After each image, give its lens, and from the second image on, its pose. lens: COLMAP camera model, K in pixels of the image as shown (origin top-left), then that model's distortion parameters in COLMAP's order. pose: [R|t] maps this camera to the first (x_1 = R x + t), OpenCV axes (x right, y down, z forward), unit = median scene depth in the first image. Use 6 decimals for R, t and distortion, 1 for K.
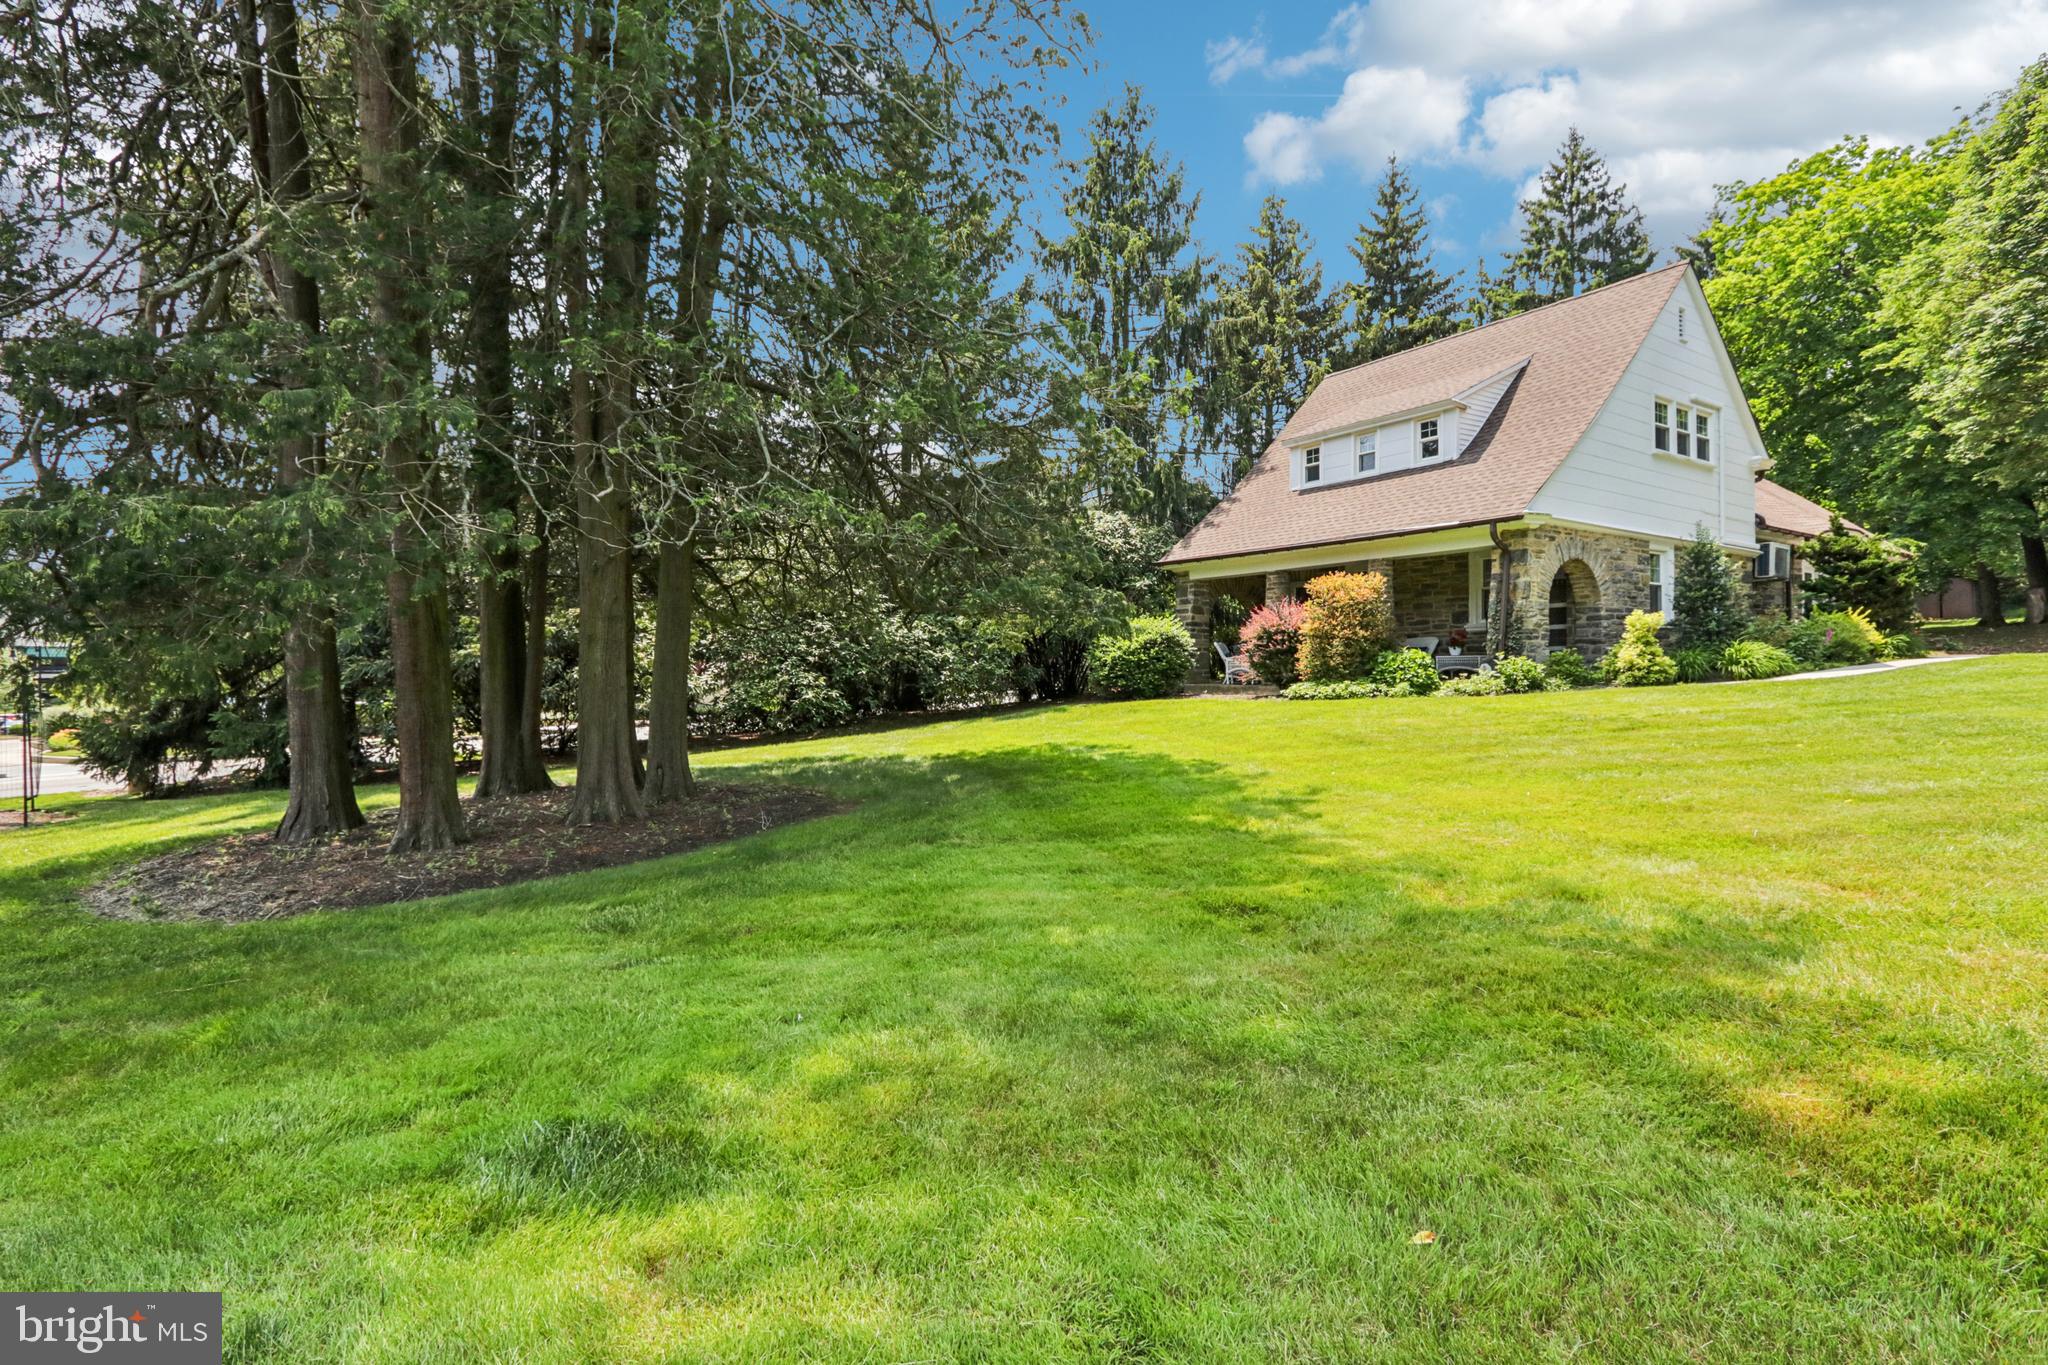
lens RADIAL K [[1000.9, 0, 1011.2], [0, 1000.9, 665.9], [0, 0, 1]] dist [-0.013328, 0.003028]
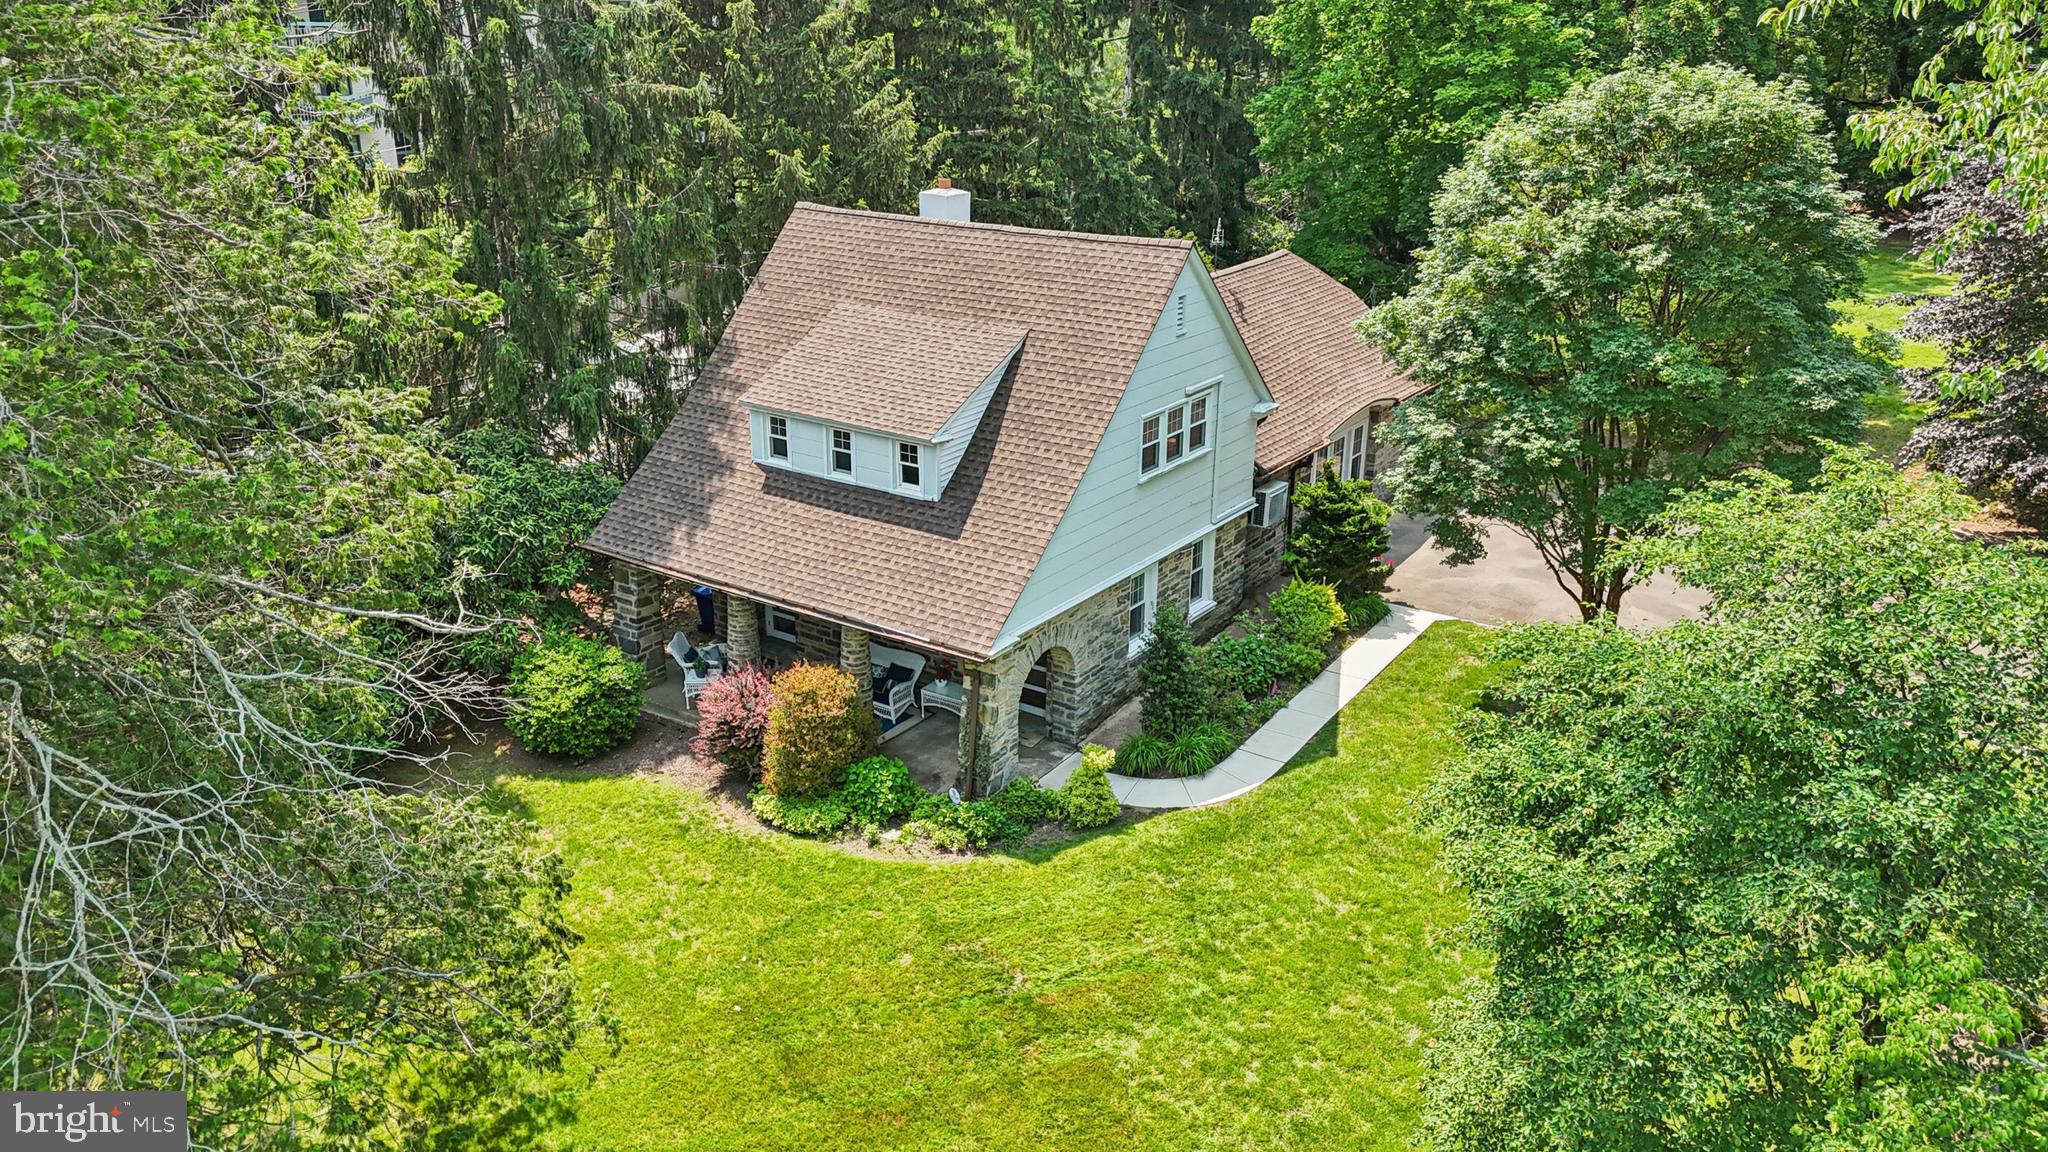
lens RADIAL K [[1588.9, 0, 1035.0], [0, 1588.9, 576.2], [0, 0, 1]] dist [0.136791, 0.001015]
pose [[0.919522, -0.128512, 0.371434, 0.004241], [-0.012735, 0.934796, 0.354955, -0.639332], [-0.392831, -0.331119, 0.857930, -0.237907]]
